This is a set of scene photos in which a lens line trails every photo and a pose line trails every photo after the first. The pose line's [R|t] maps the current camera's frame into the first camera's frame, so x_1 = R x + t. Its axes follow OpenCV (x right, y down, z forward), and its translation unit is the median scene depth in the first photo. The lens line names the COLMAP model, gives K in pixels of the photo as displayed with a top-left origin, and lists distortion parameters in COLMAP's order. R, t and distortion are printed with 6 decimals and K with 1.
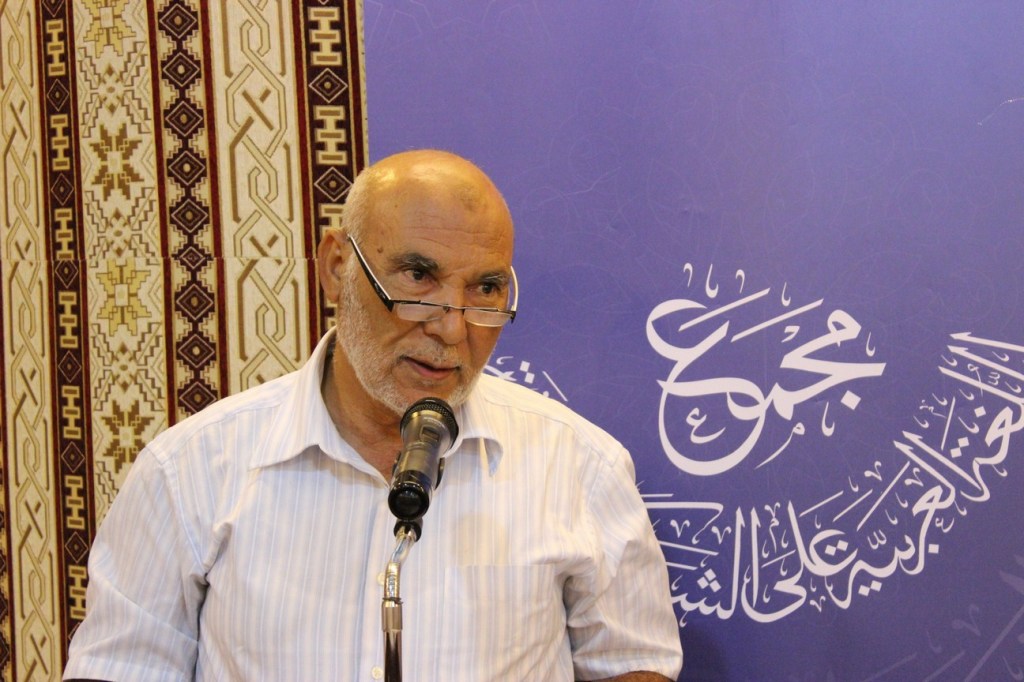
lens RADIAL K [[2643.1, 0, 512.4], [0, 2643.1, 350.9], [0, 0, 1]] dist [0.119351, 0.000000]
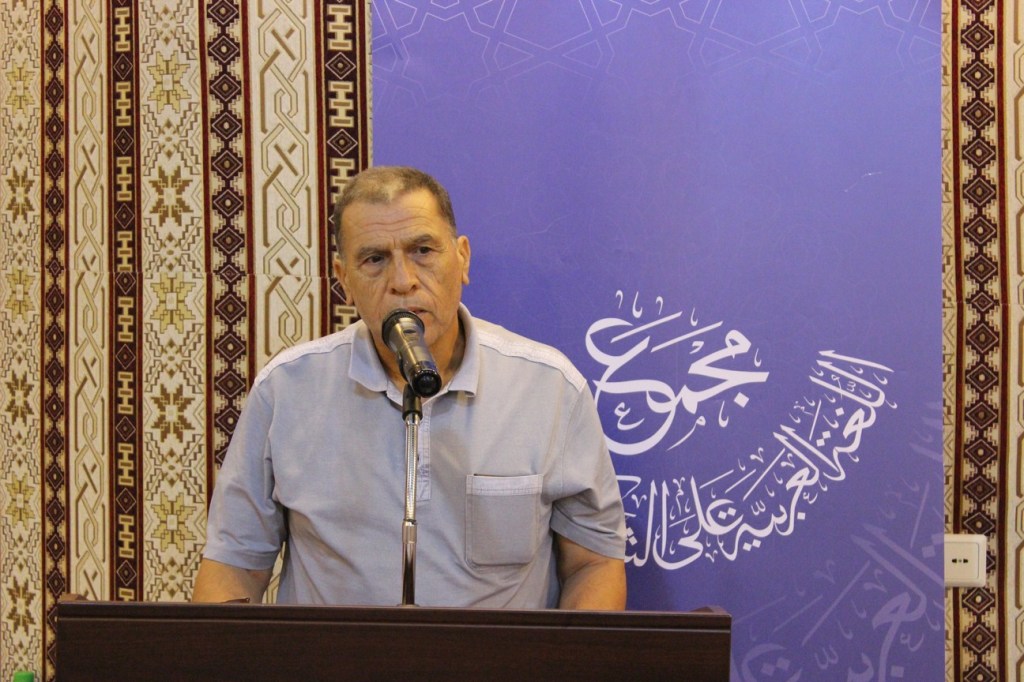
lens RADIAL K [[2643.1, 0, 533.3], [0, 2643.1, 350.3], [0, 0, 1]] dist [0.119351, 0.000000]
pose [[0.998336, 0.031075, 0.048582, -0.036213], [-0.030615, 0.999479, -0.010198, 0.010196], [-0.048873, 0.008694, 0.998767, -0.277496]]
